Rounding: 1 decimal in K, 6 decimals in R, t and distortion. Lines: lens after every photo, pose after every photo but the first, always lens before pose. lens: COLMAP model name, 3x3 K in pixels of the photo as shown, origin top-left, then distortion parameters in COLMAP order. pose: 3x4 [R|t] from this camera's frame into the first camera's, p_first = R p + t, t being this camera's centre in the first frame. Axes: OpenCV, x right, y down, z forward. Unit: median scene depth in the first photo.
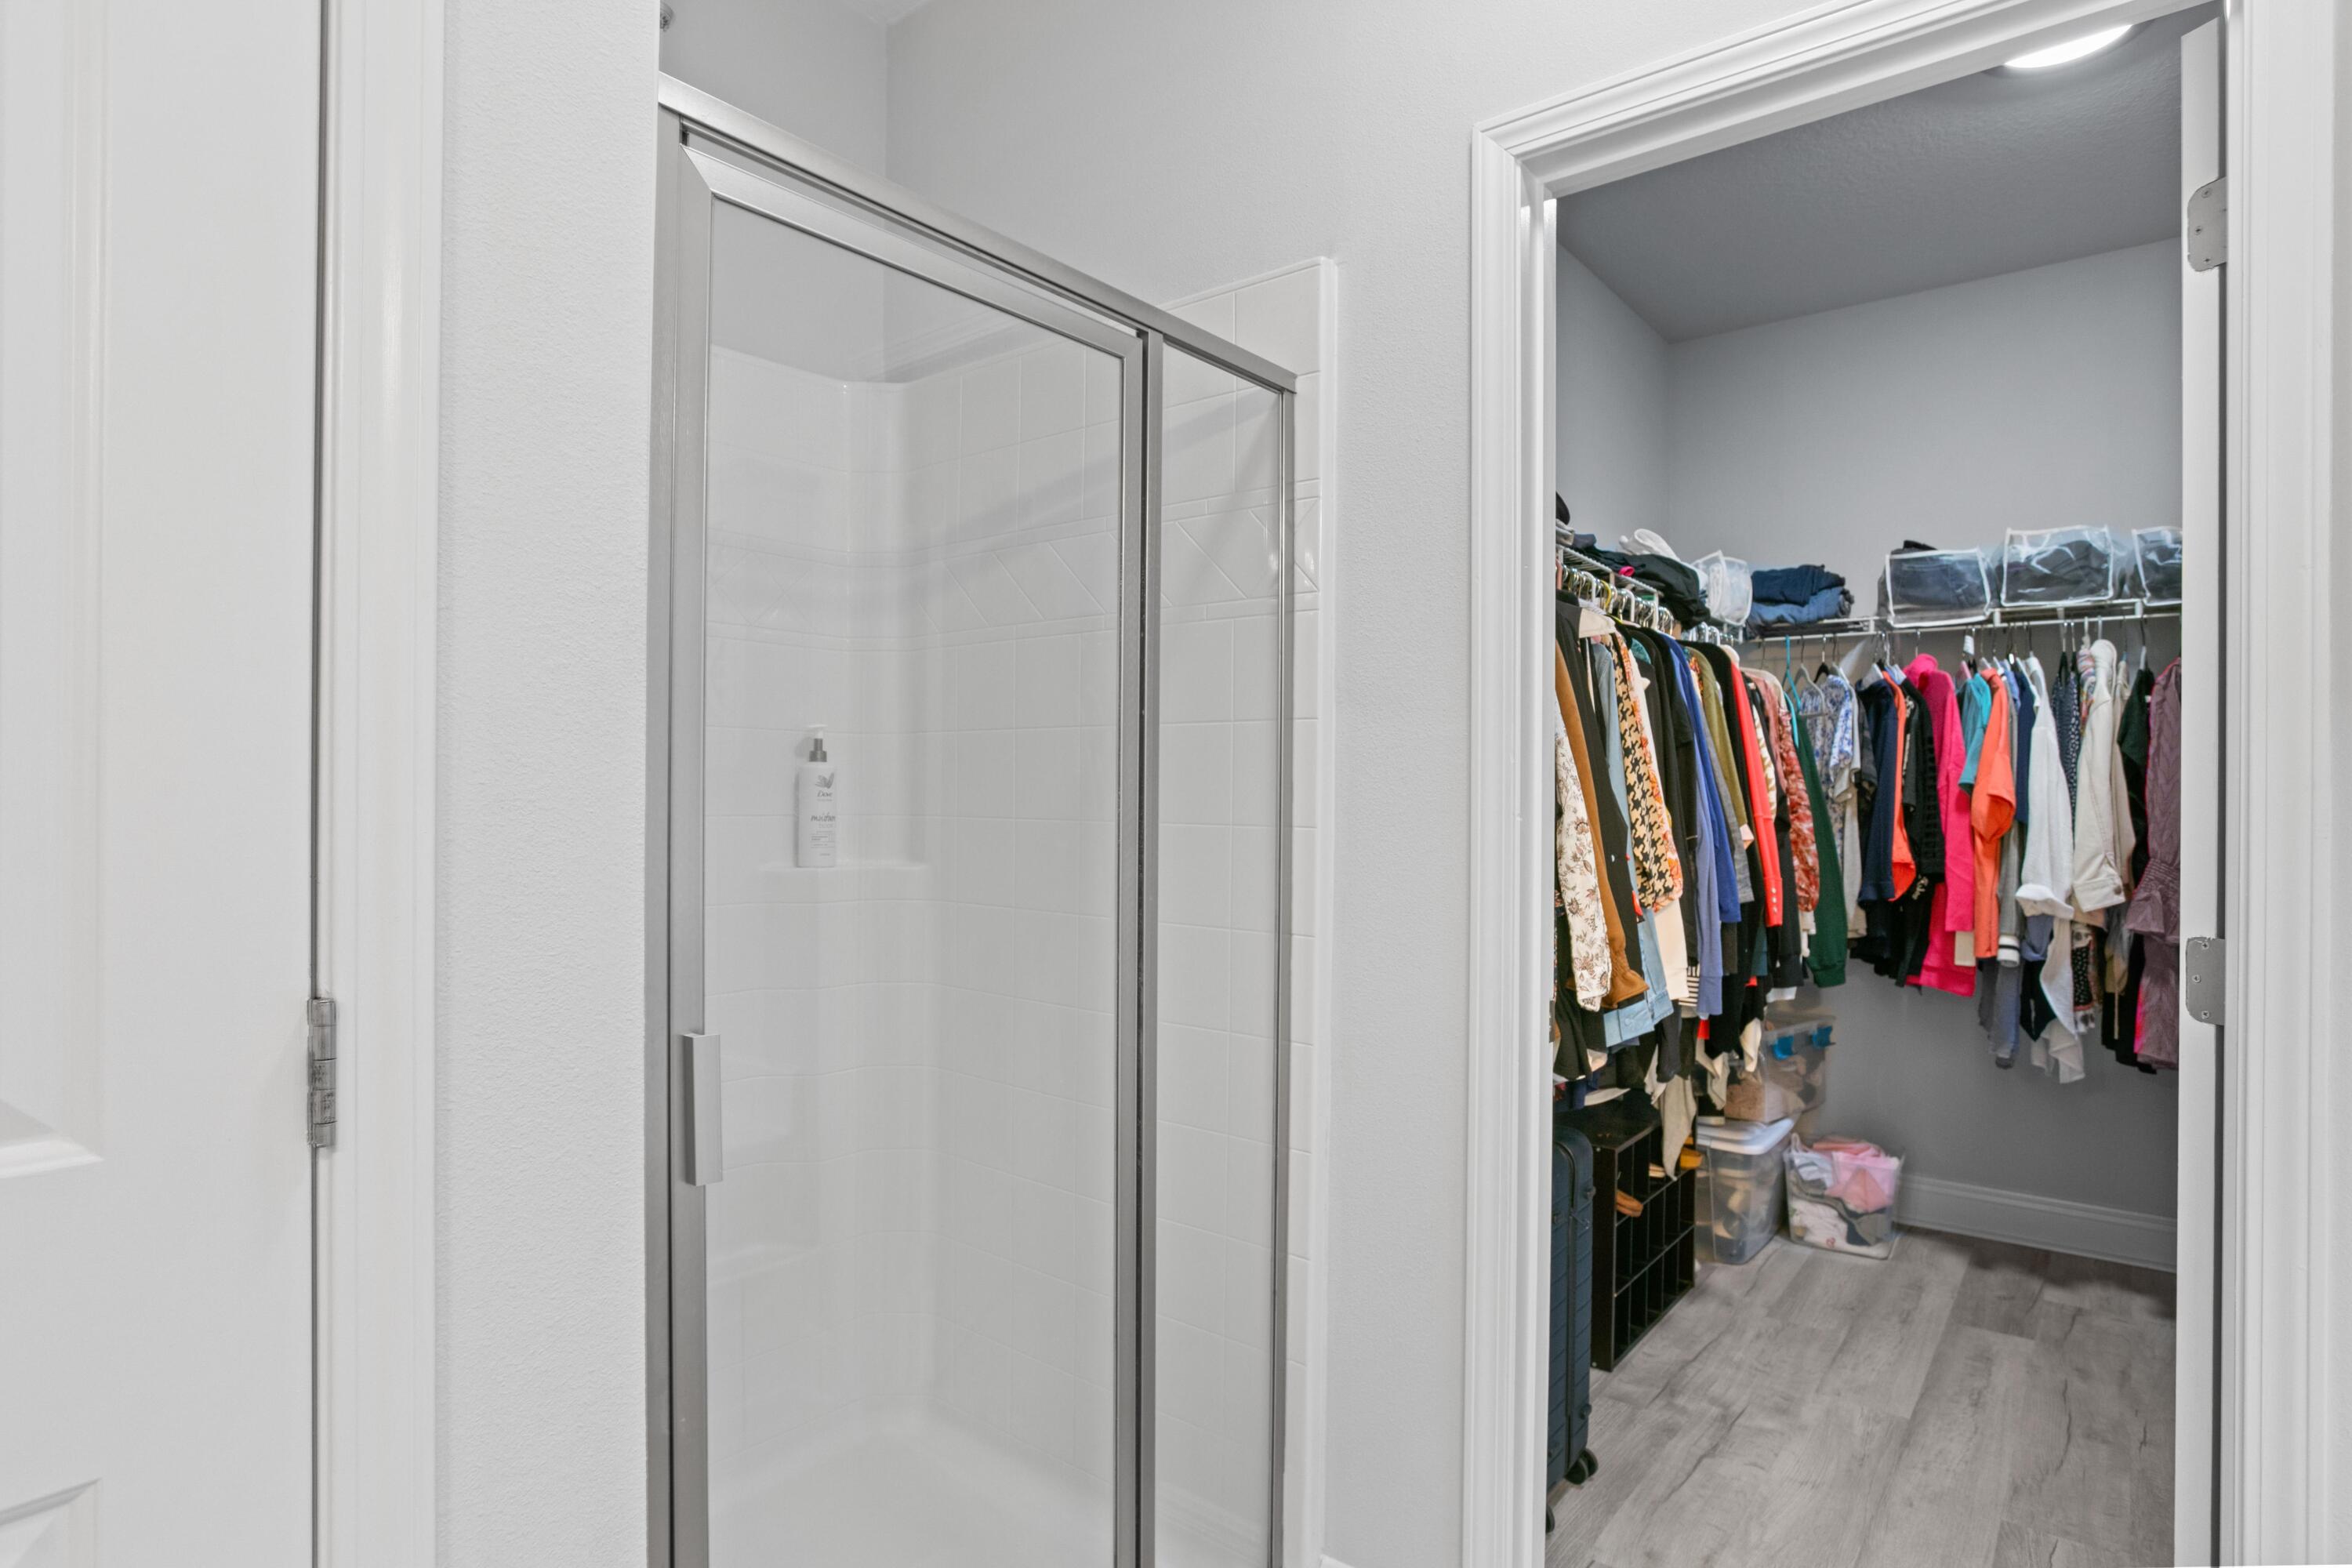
lens RADIAL K [[1248.5, 0, 1177.0], [0, 1248.5, 792.0], [0, 0, 1]] dist [-0.055142, 0.025911]
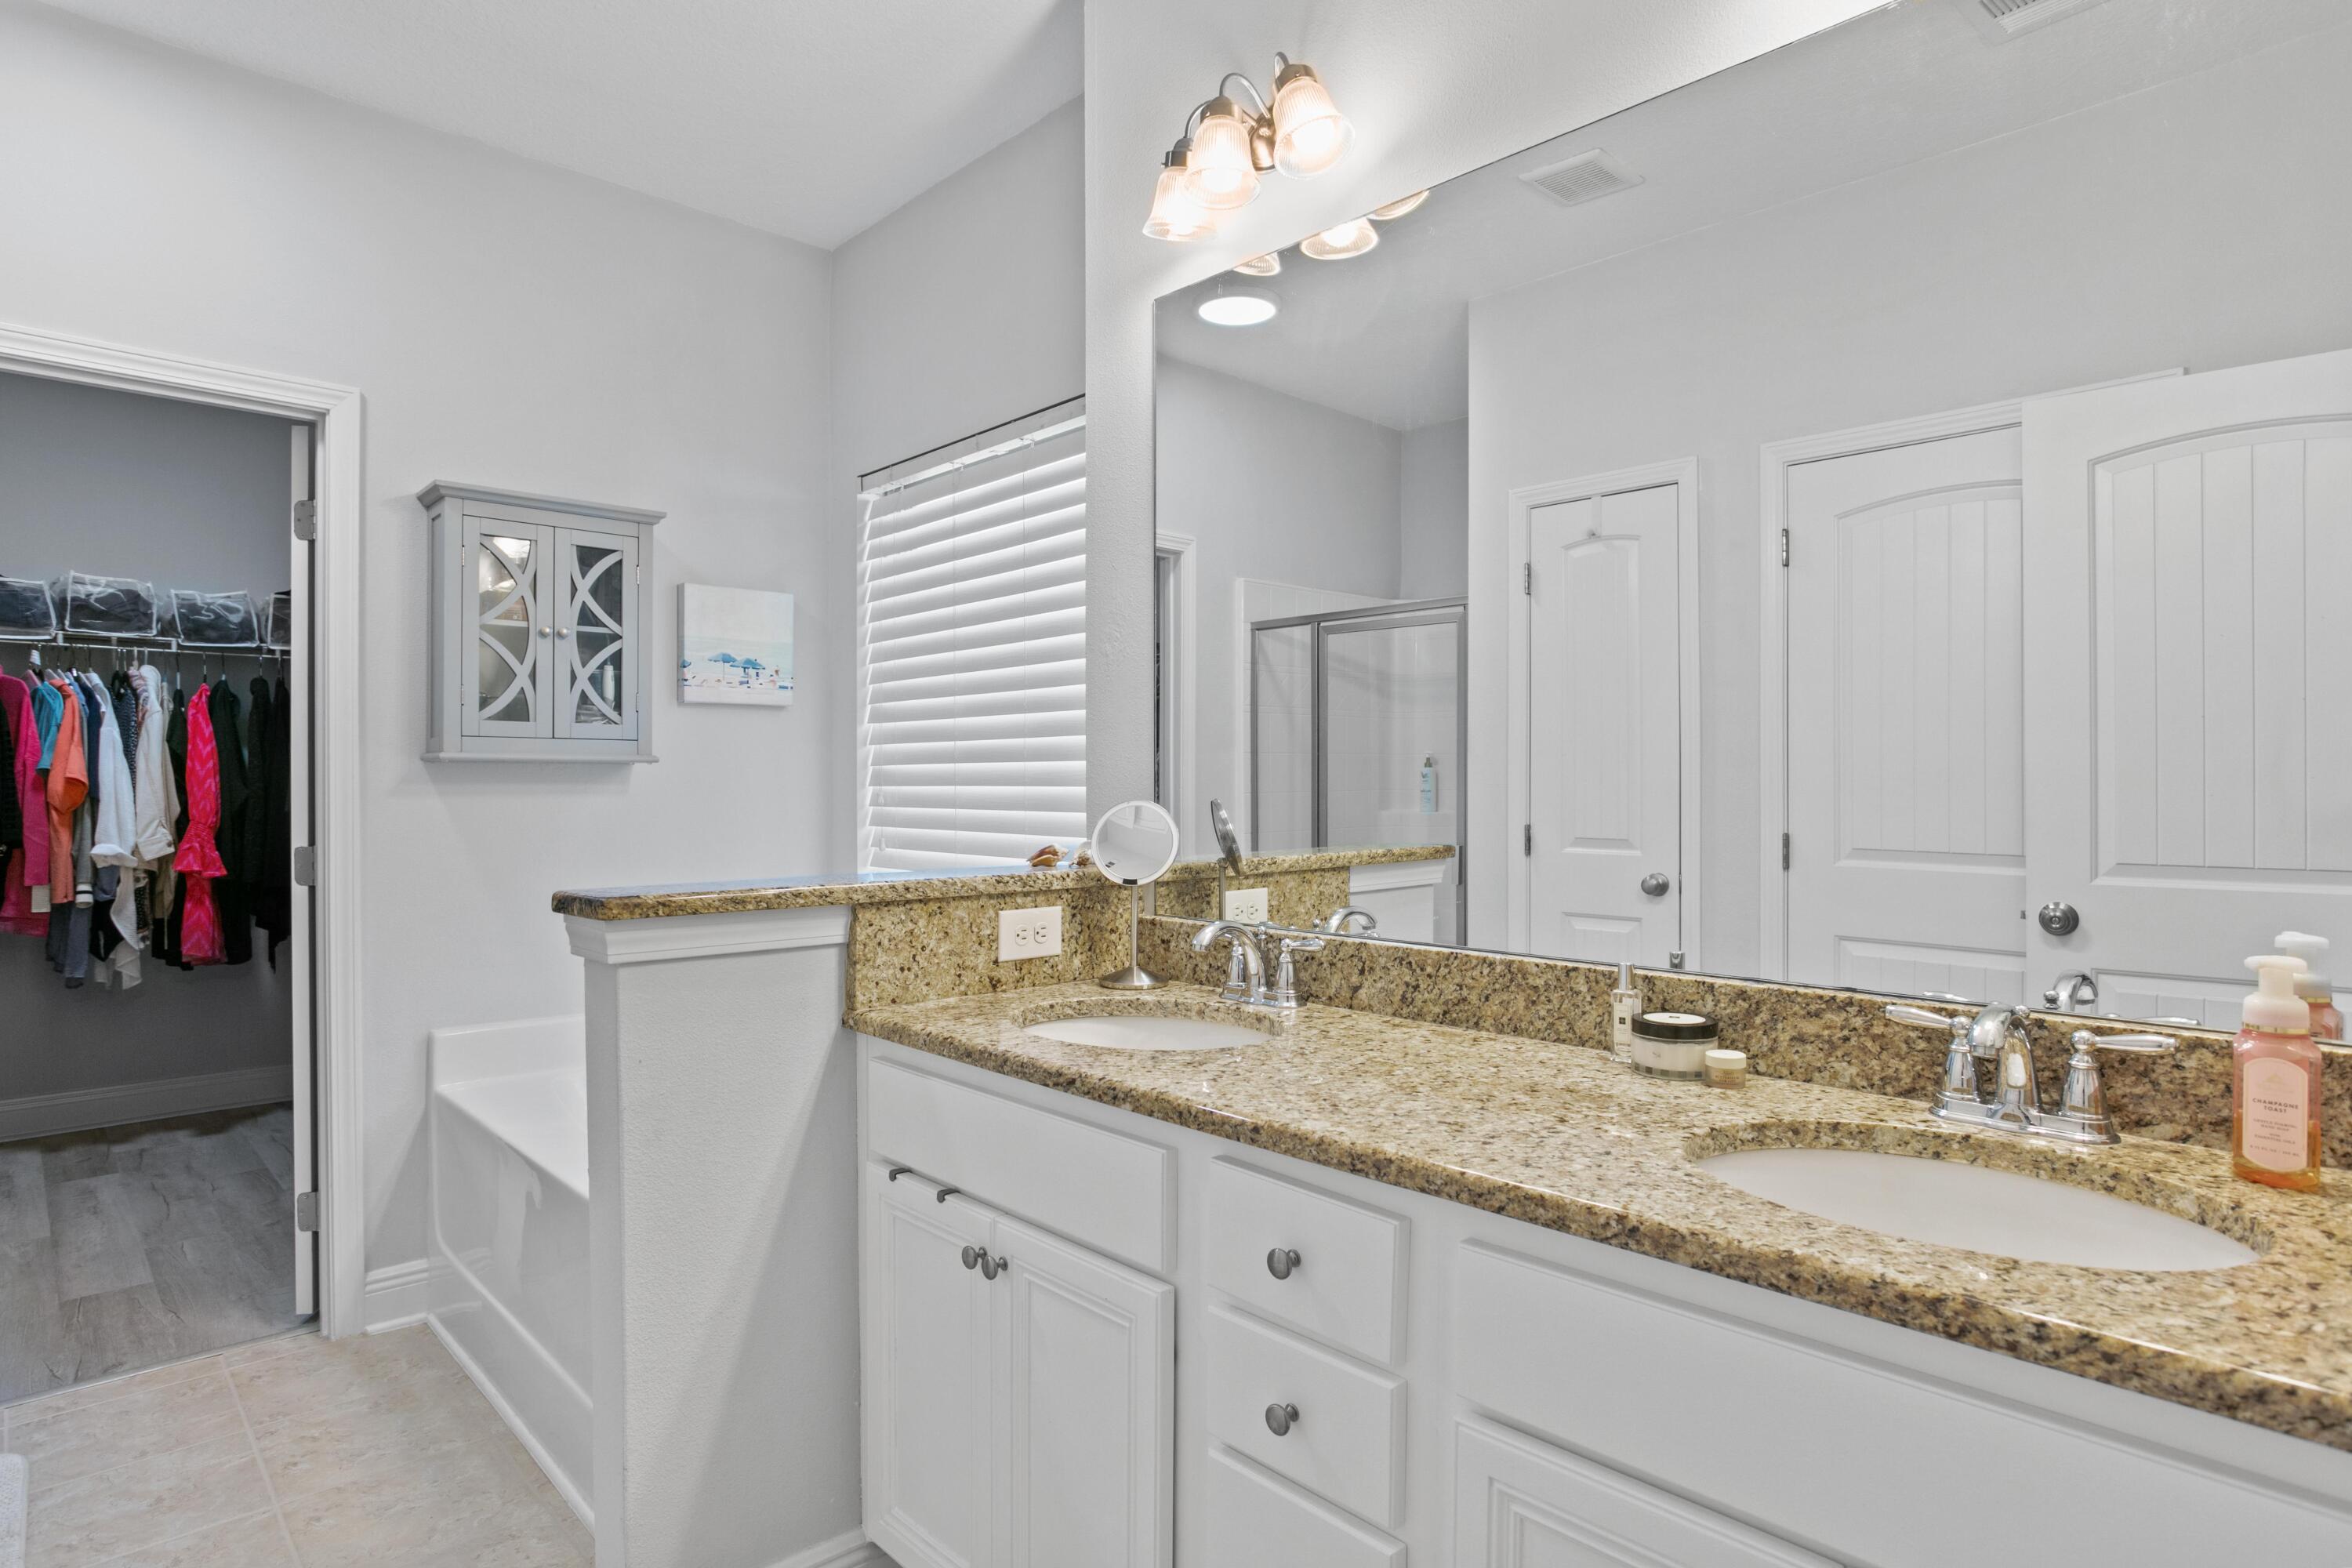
lens RADIAL K [[1248.5, 0, 1177.0], [0, 1248.5, 792.0], [0, 0, 1]] dist [-0.055142, 0.025911]
pose [[0.137989, -0.014748, 0.990324, -0.447631], [-0.004733, 0.999868, 0.015550, -0.007950], [-0.990422, -0.006833, 0.137901, -0.346332]]
